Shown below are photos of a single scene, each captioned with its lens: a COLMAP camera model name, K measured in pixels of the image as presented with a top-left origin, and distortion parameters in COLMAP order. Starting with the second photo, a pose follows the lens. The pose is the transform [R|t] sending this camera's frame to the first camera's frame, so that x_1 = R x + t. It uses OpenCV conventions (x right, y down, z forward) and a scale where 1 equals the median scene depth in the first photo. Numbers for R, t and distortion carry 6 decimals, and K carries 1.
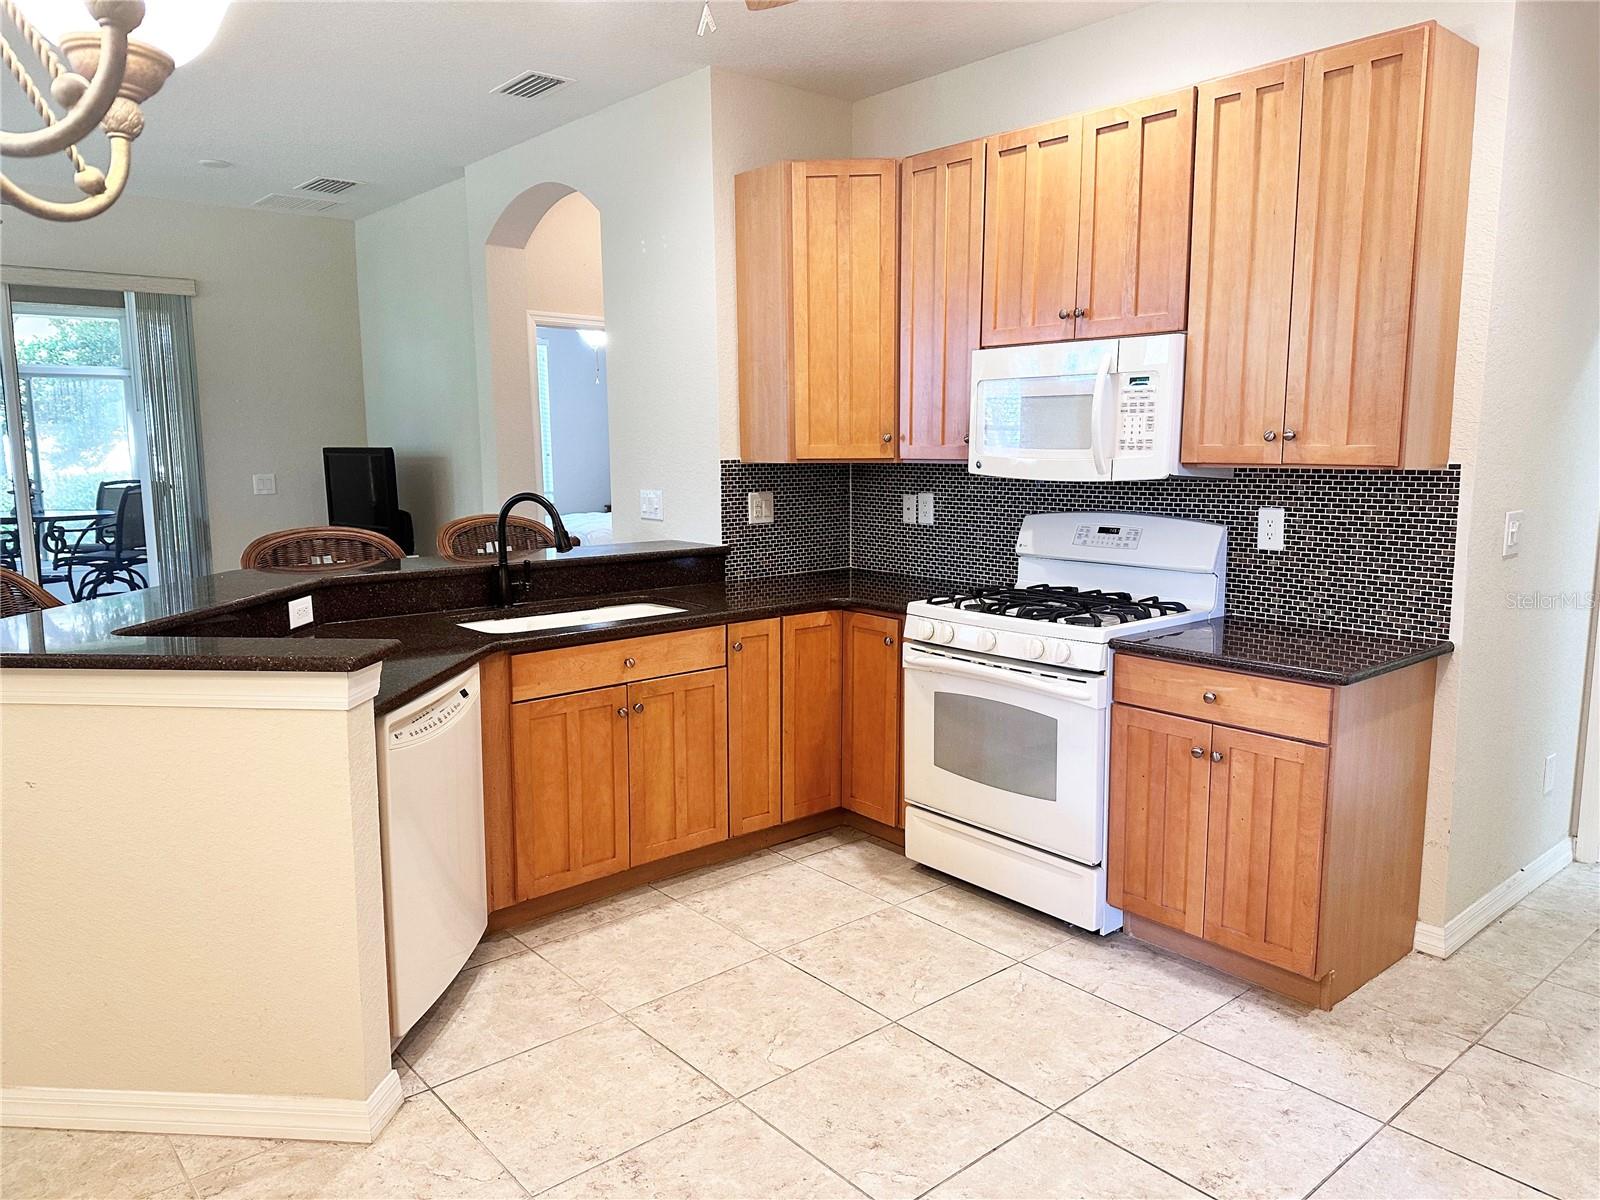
lens RADIAL K [[1122.2, 0, 793.6], [0, 1122.2, 577.2], [0, 0, 1]] dist [0.060126, -0.077333]
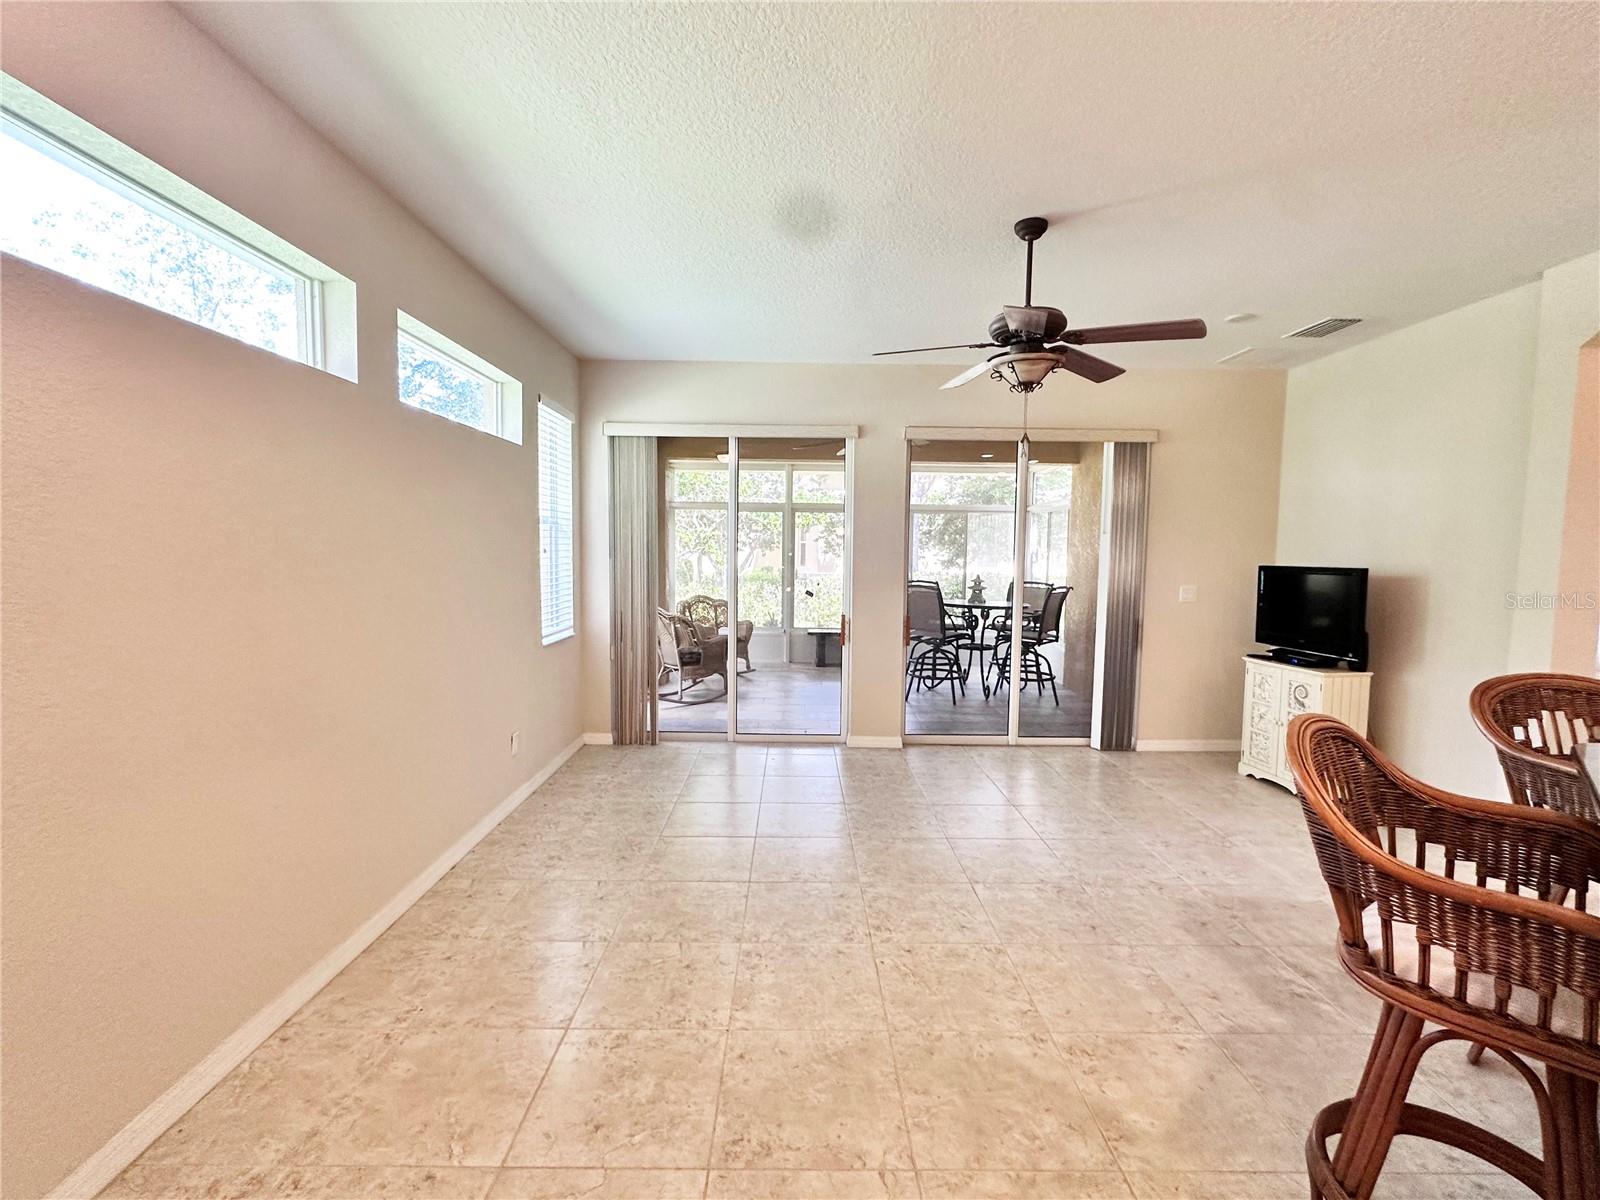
lens RADIAL K [[710.9, 0, 800.5], [0, 710.9, 589.6], [0, 0, 1]] dist [-0.004276, 0.000589]
pose [[0.763004, 0.050563, -0.644414, -0.615610], [-0.092925, 0.995161, -0.031941, -0.049495], [0.639680, 0.084253, 0.764010, 0.333428]]
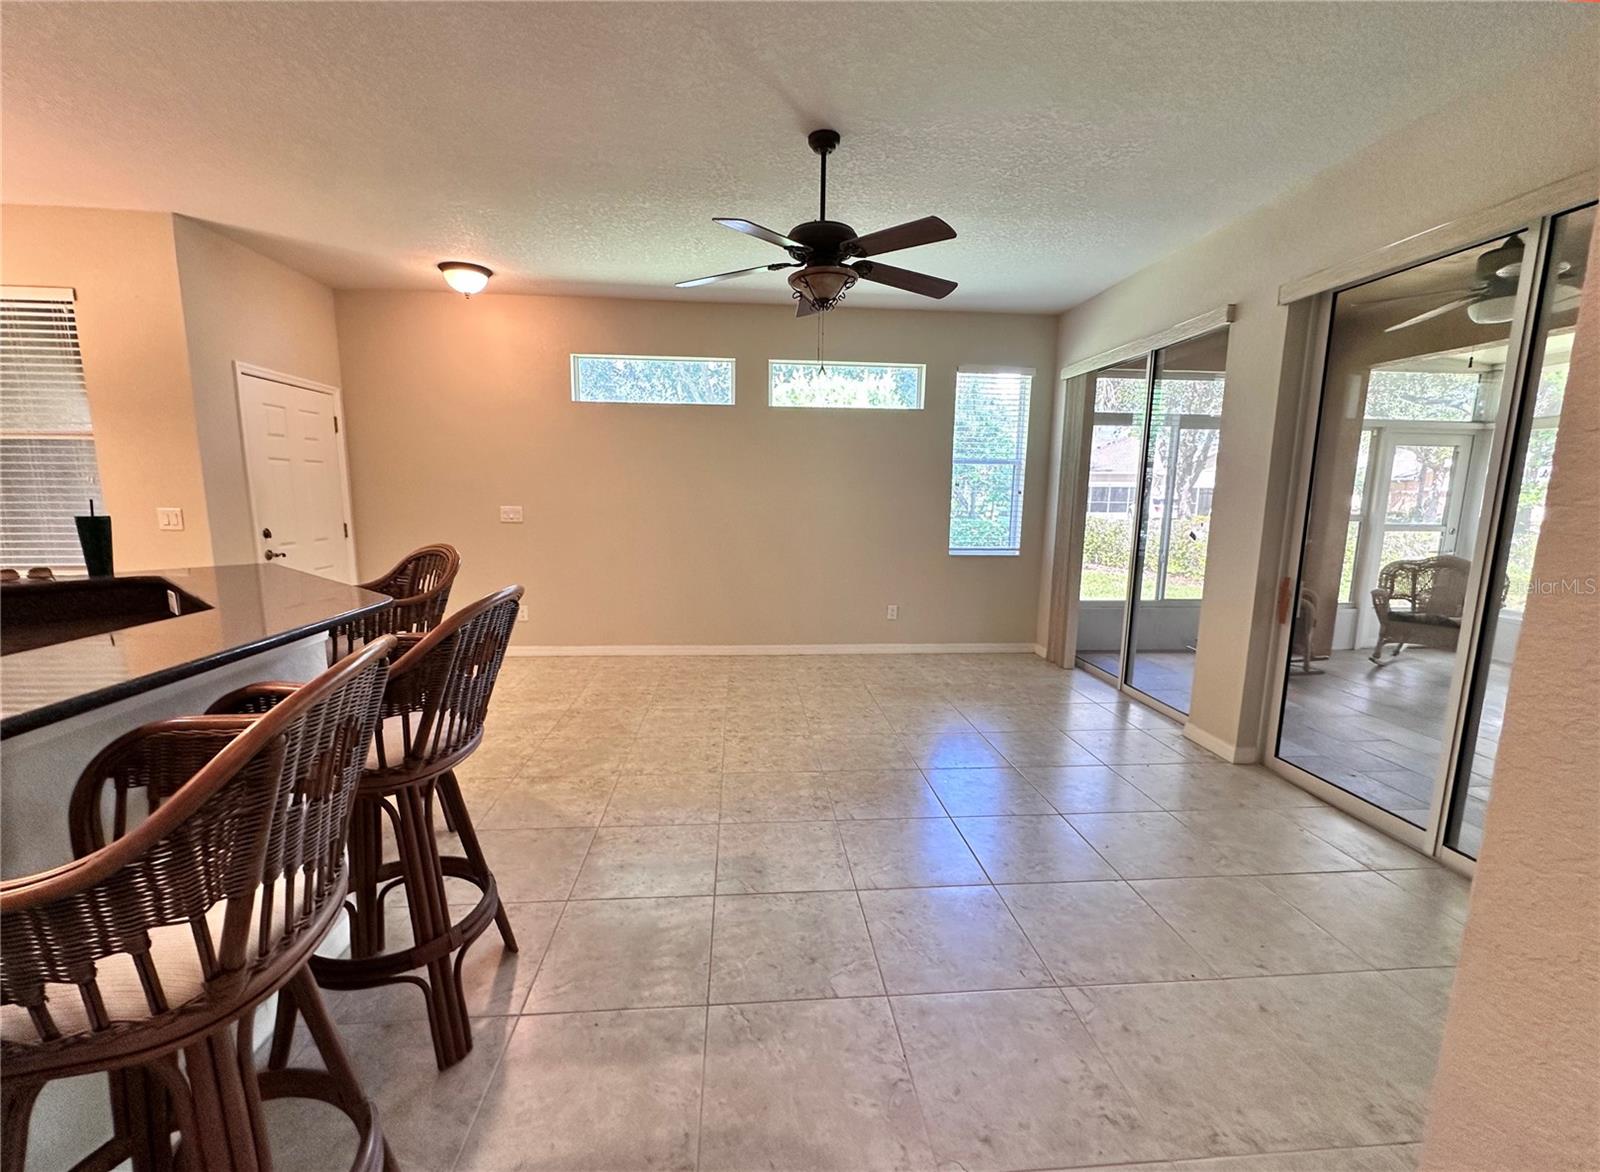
lens RADIAL K [[659.6, 0, 795.4], [0, 659.6, 593.7], [0, 0, 1]] dist [-0.004239, 0.000443]
pose [[-0.584208, 0.122126, -0.802363, -0.263302], [-0.108352, 0.968028, 0.226234, -0.181673], [0.804338, 0.219105, -0.552297, 1.659164]]
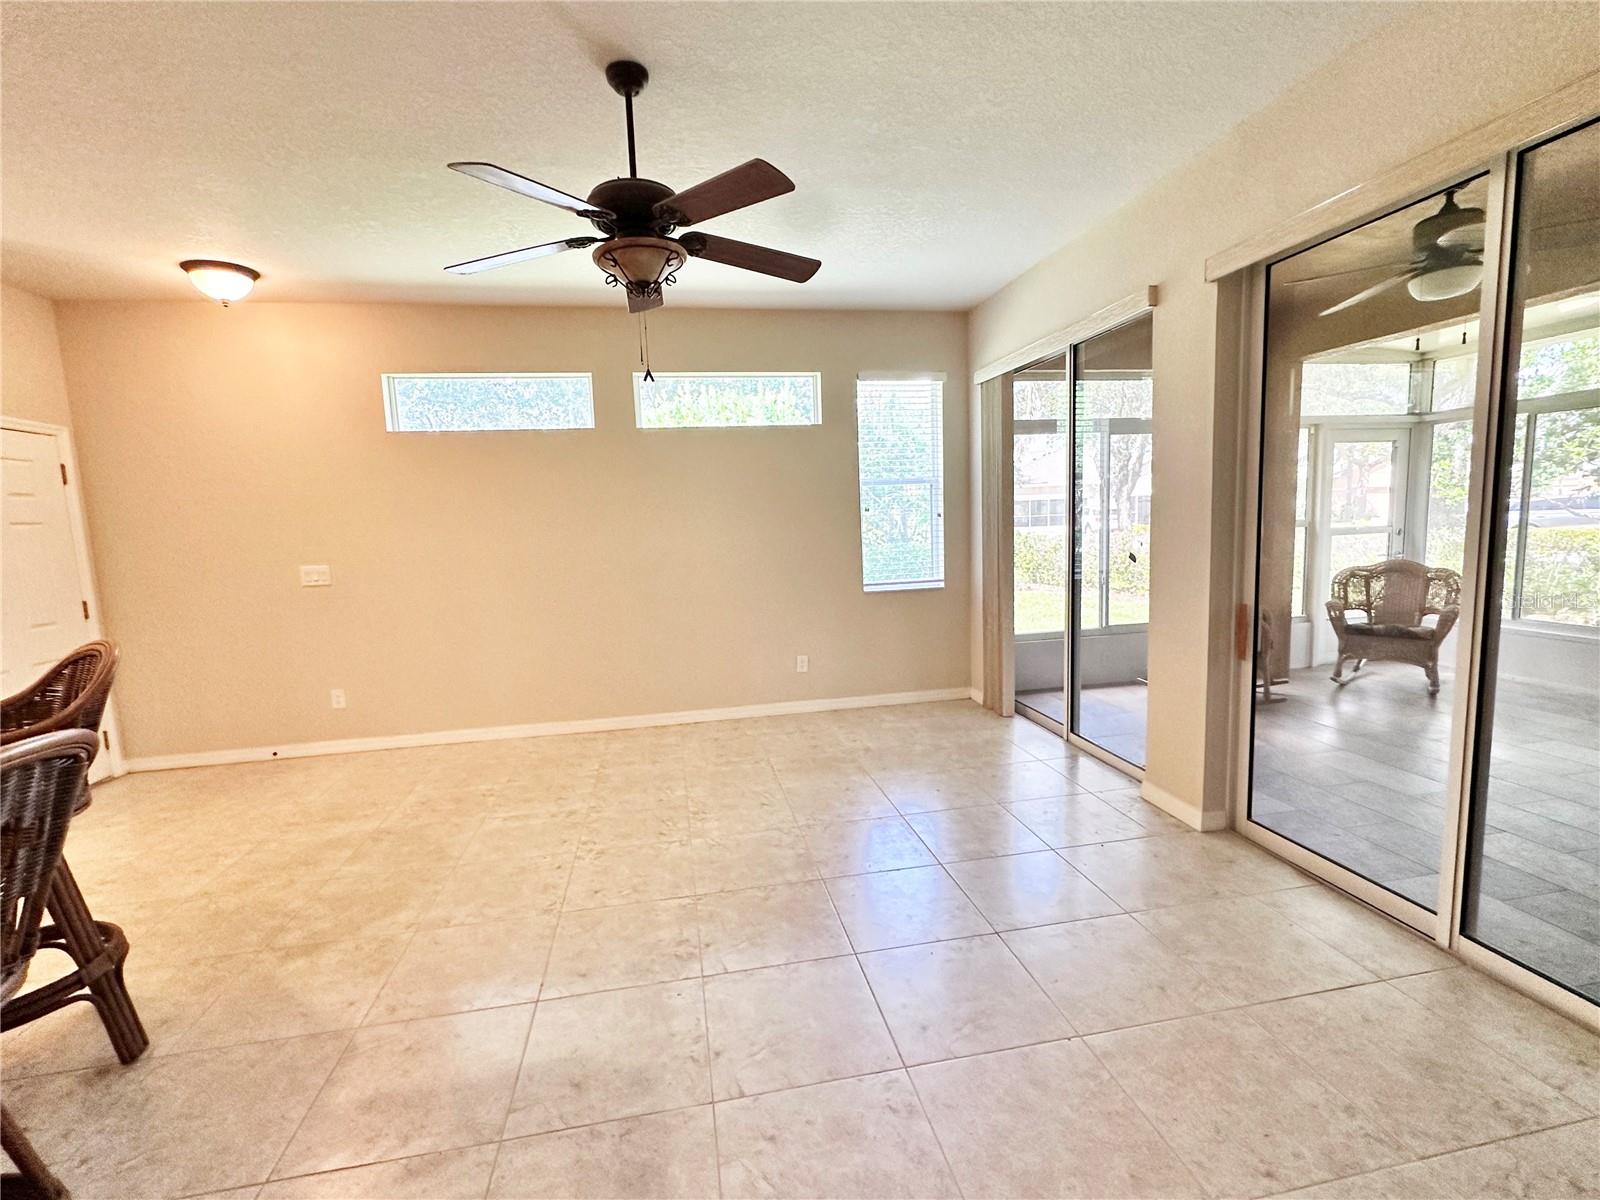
lens RADIAL K [[710.9, 0, 795.5], [0, 710.9, 601.1], [0, 0, 1]] dist [-0.004276, 0.000589]
pose [[-0.500393, 0.125534, -0.856649, -0.444314], [-0.063911, 0.981378, 0.181143, -0.190392], [0.863436, 0.145392, -0.483052, 1.647199]]
